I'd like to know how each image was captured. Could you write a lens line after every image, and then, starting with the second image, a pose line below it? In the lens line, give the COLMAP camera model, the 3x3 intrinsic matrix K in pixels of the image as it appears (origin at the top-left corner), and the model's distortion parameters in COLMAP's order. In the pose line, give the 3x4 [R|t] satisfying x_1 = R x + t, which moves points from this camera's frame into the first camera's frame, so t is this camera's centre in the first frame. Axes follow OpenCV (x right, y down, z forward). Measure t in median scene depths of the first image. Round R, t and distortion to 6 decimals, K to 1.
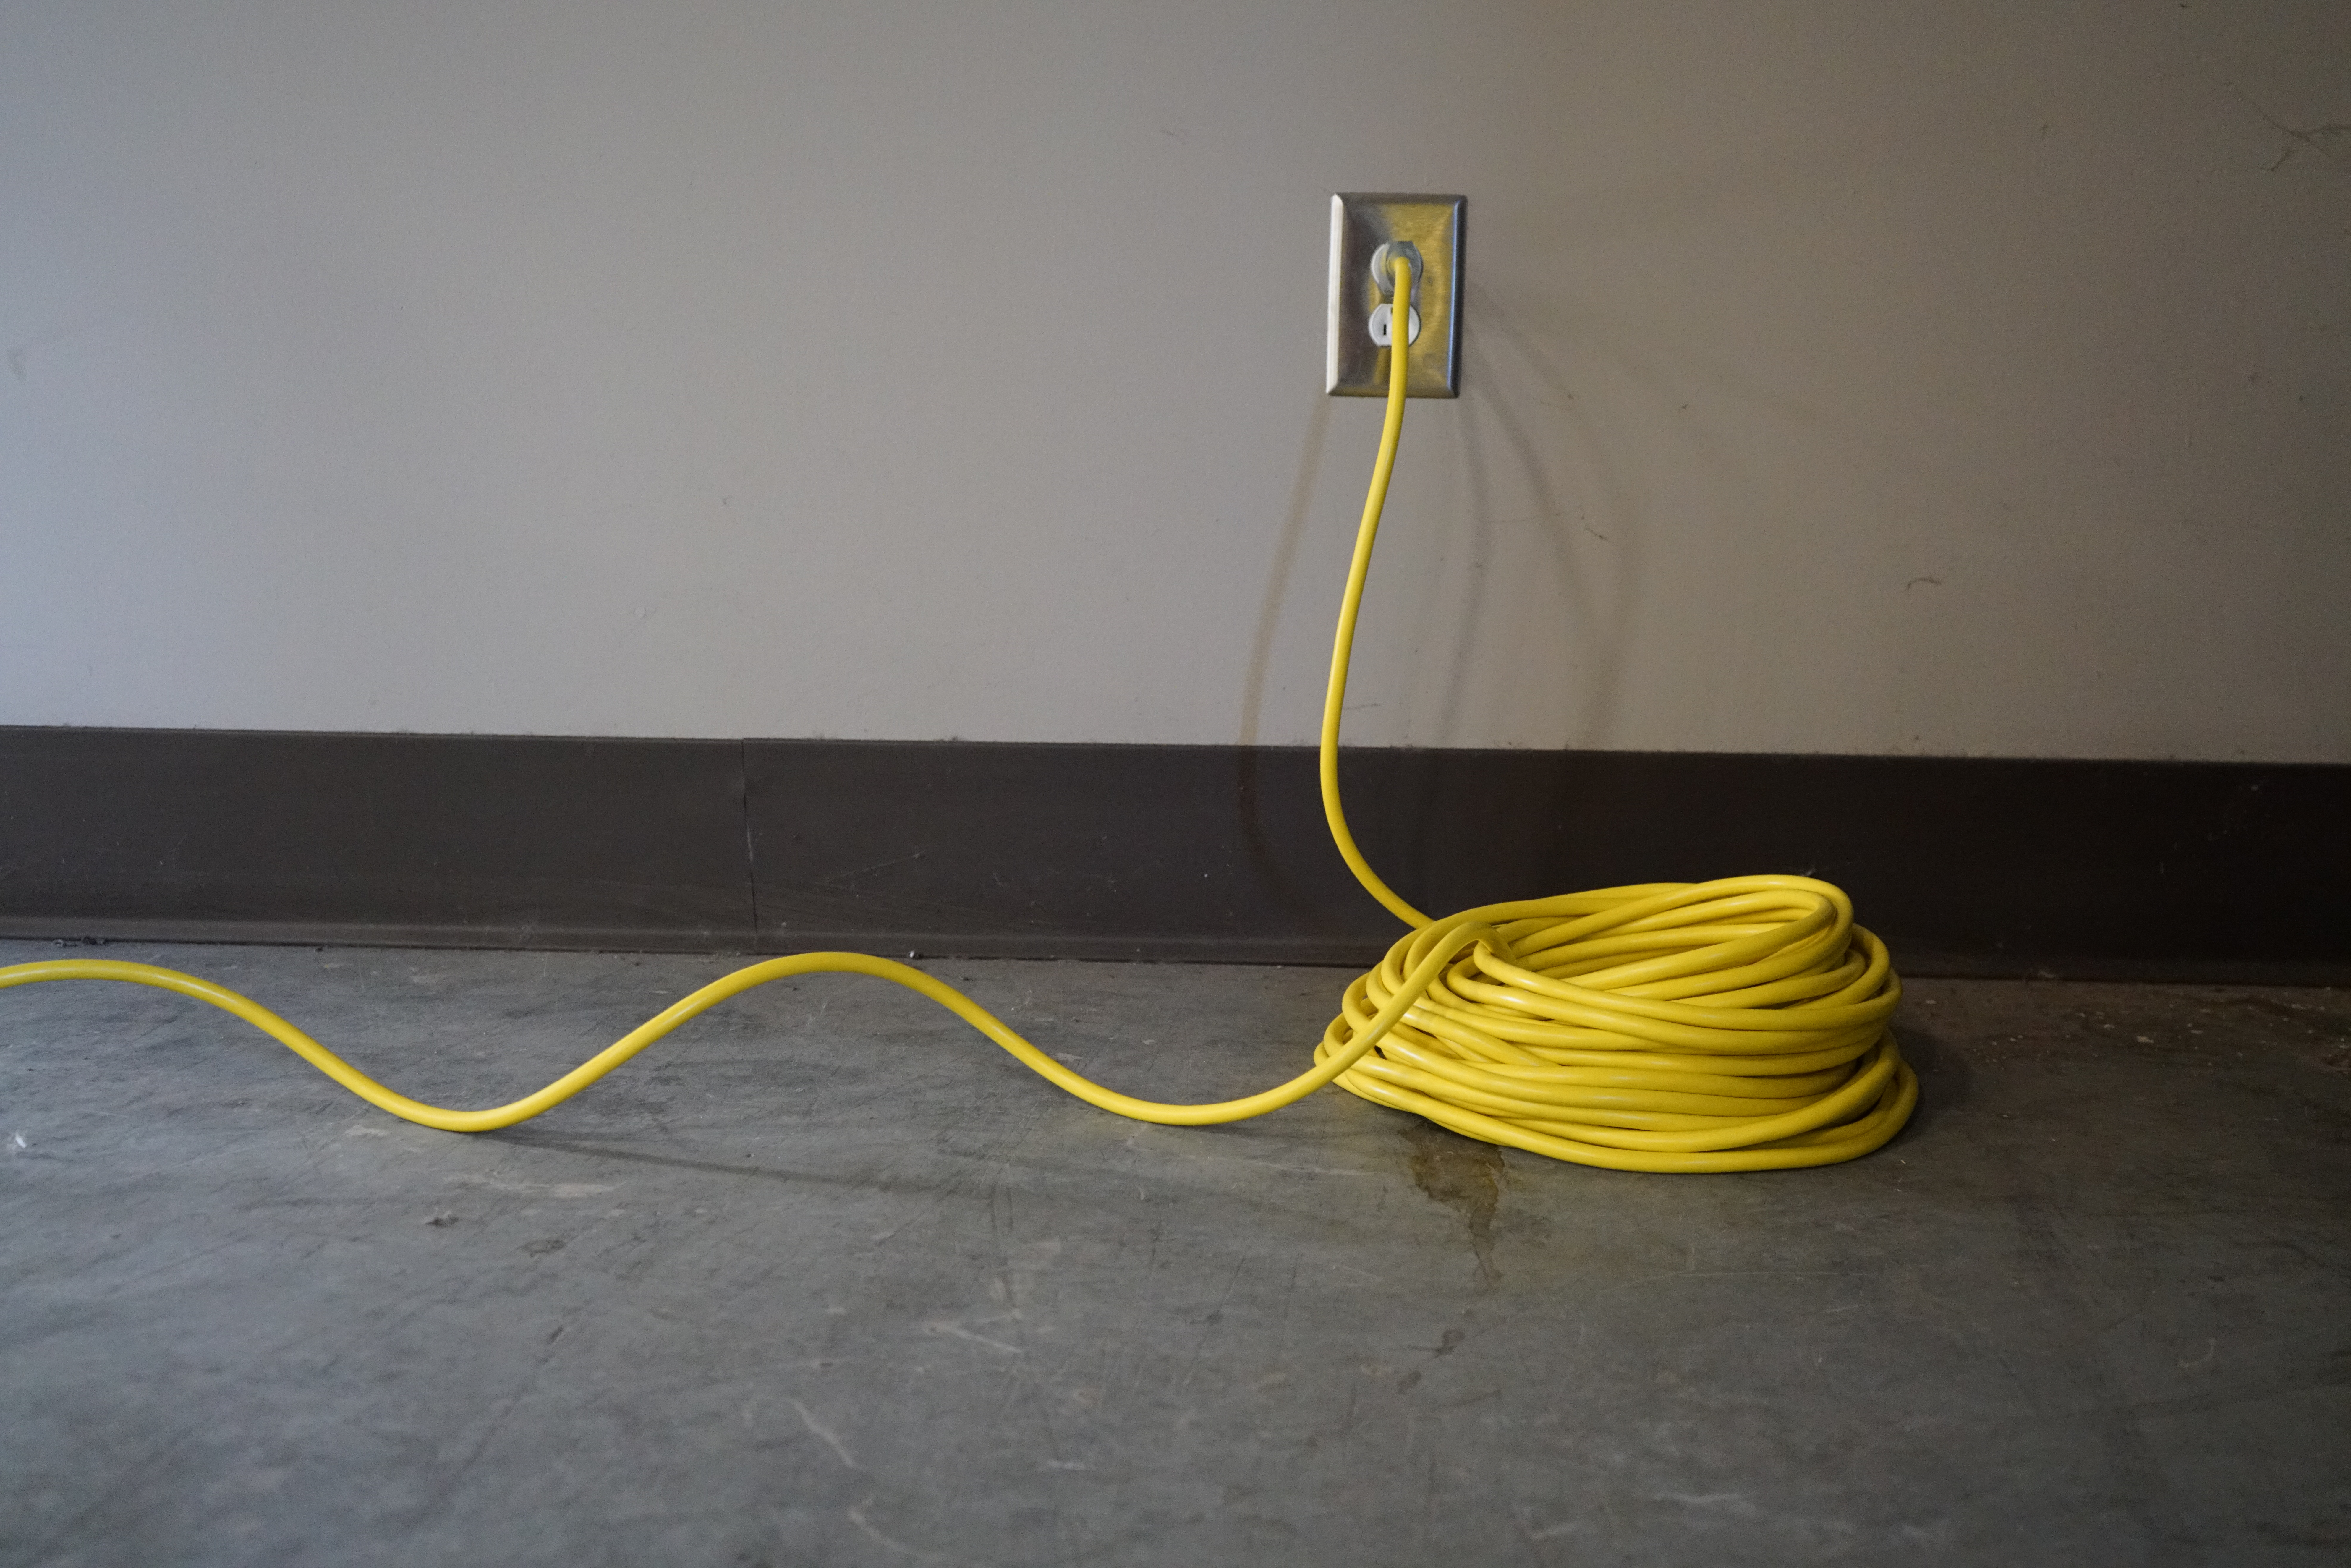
lens RADIAL K [[2317.3, 0, 1174.7], [0, 2317.3, 783.9], [0, 0, 1]] dist [0.005464, 0.000000]
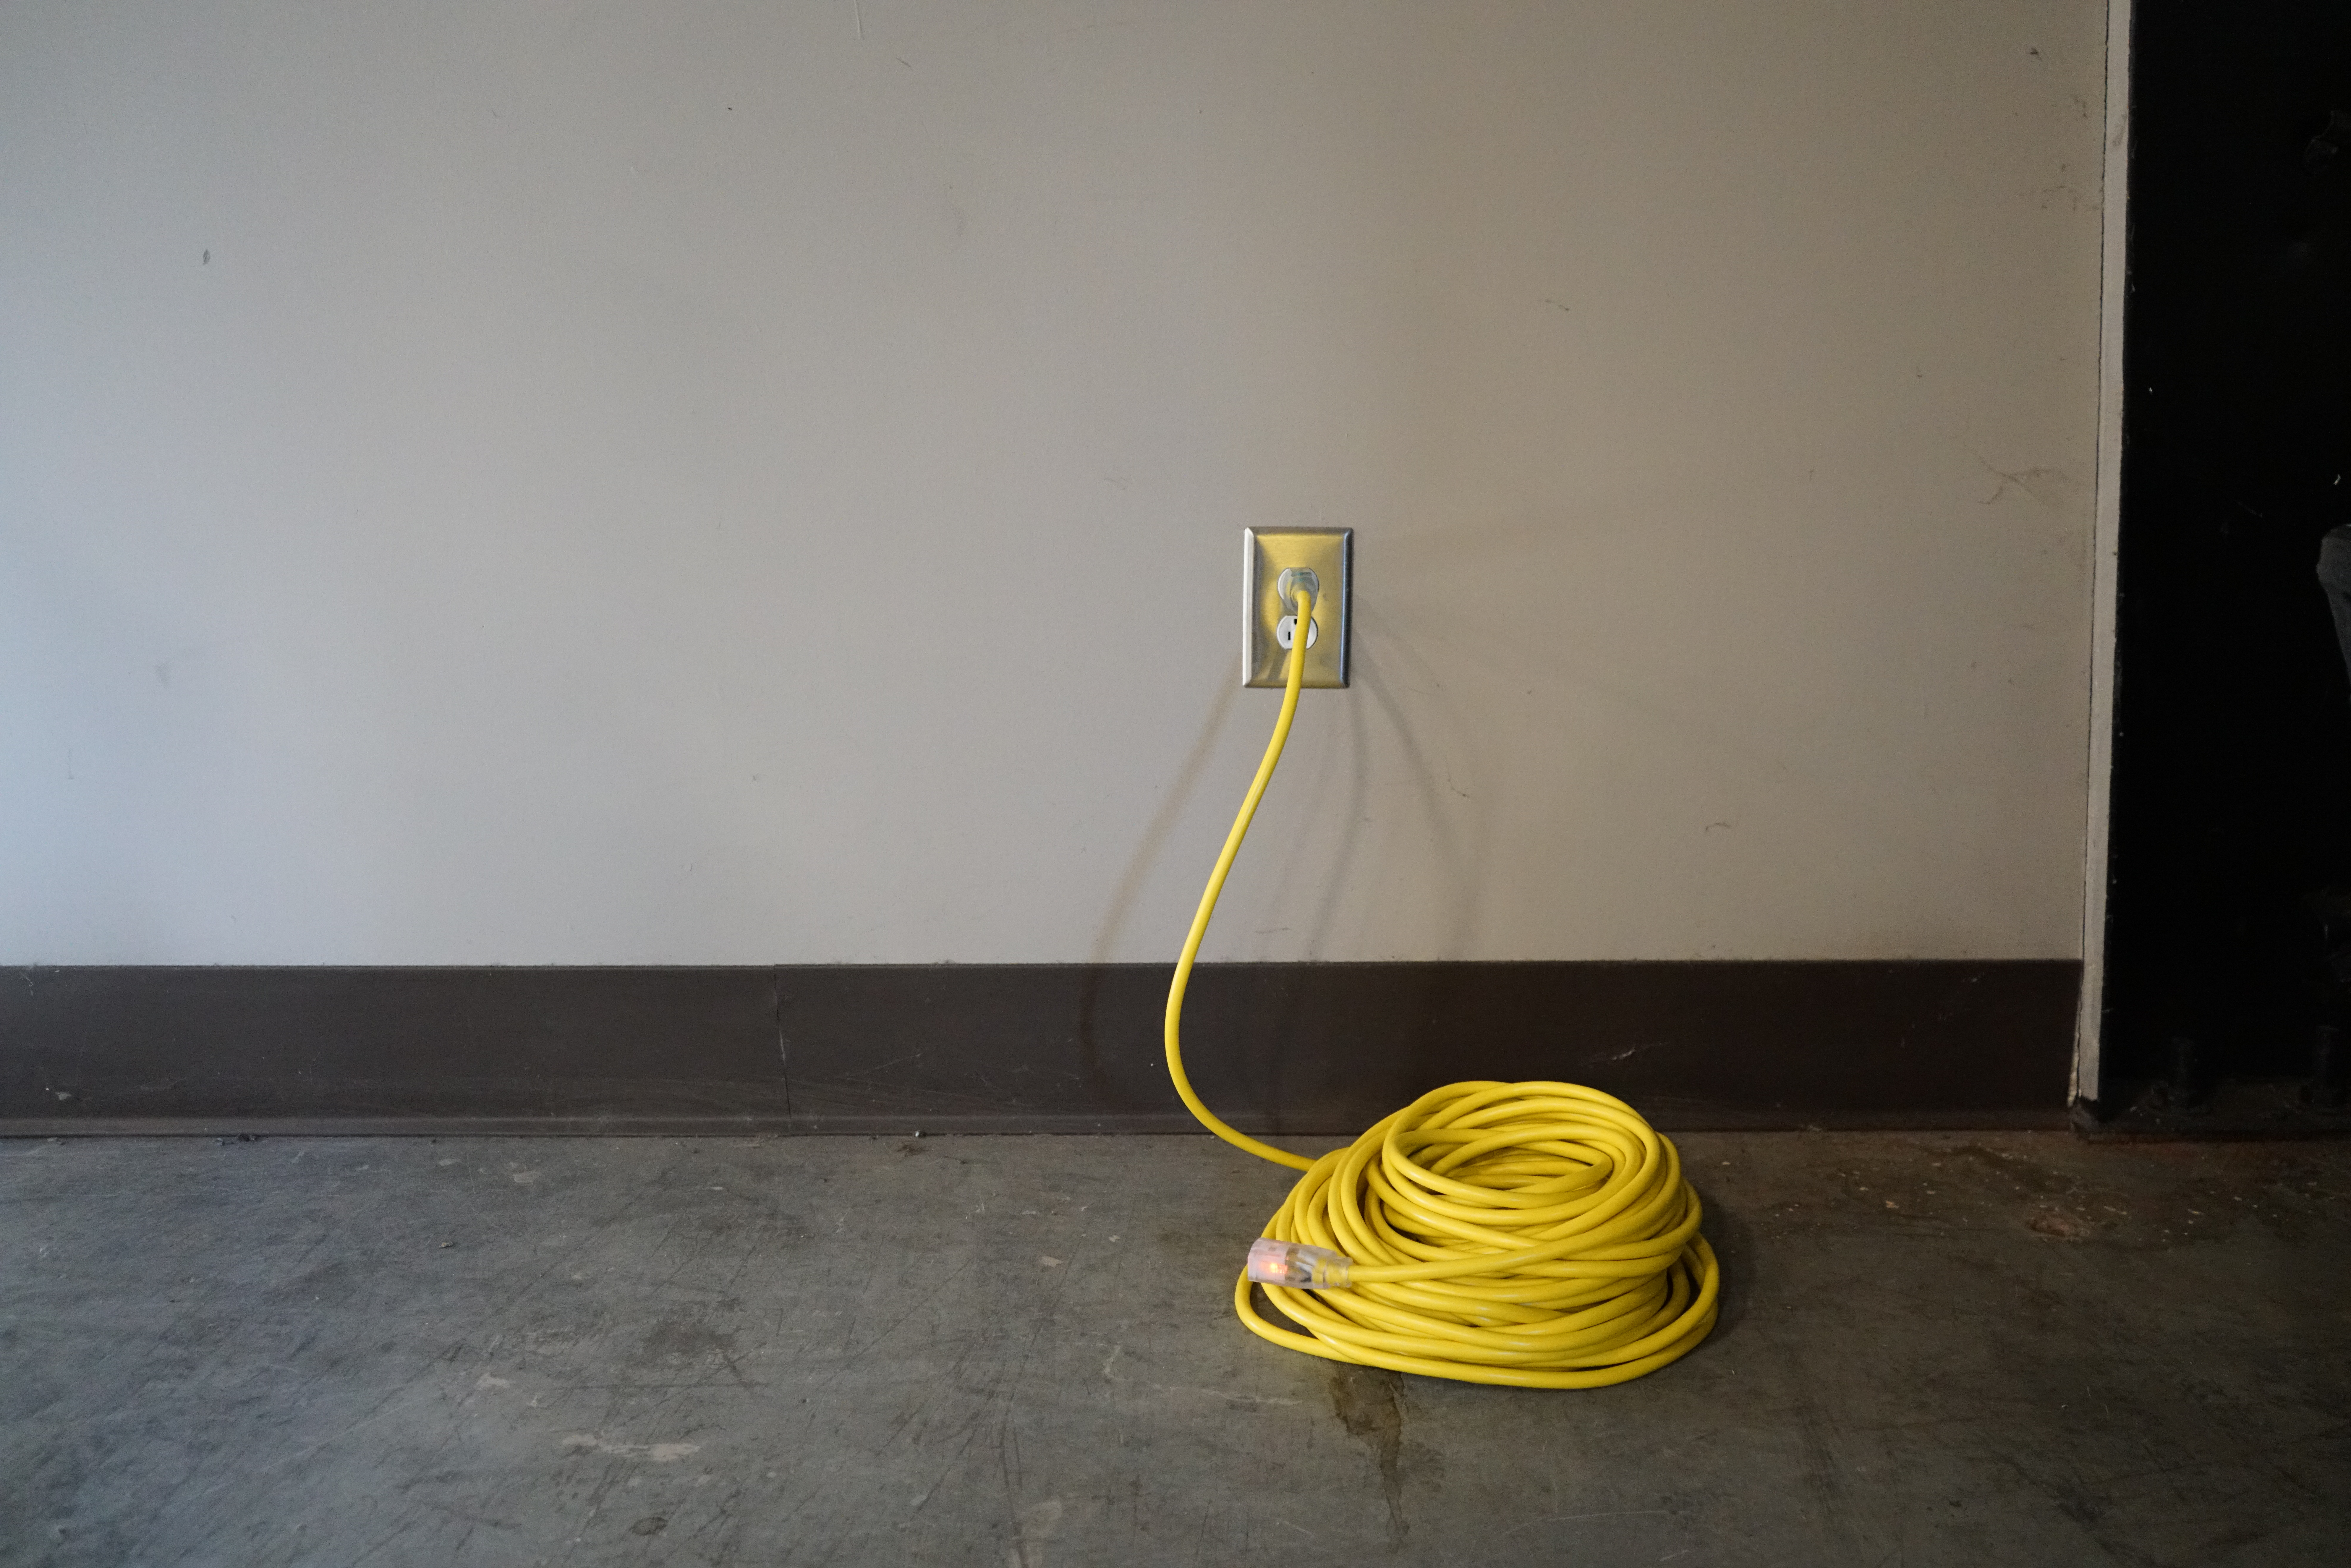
lens RADIAL K [[1885.2, 0, 1175.5], [0, 1885.2, 784.0], [0, 0, 1]] dist [-0.007536, -0.006011]
pose [[0.998732, -0.022986, 0.044784, -0.018217], [0.020602, 0.998383, 0.052983, -0.187776], [-0.045930, -0.051993, 0.997591, -0.005923]]
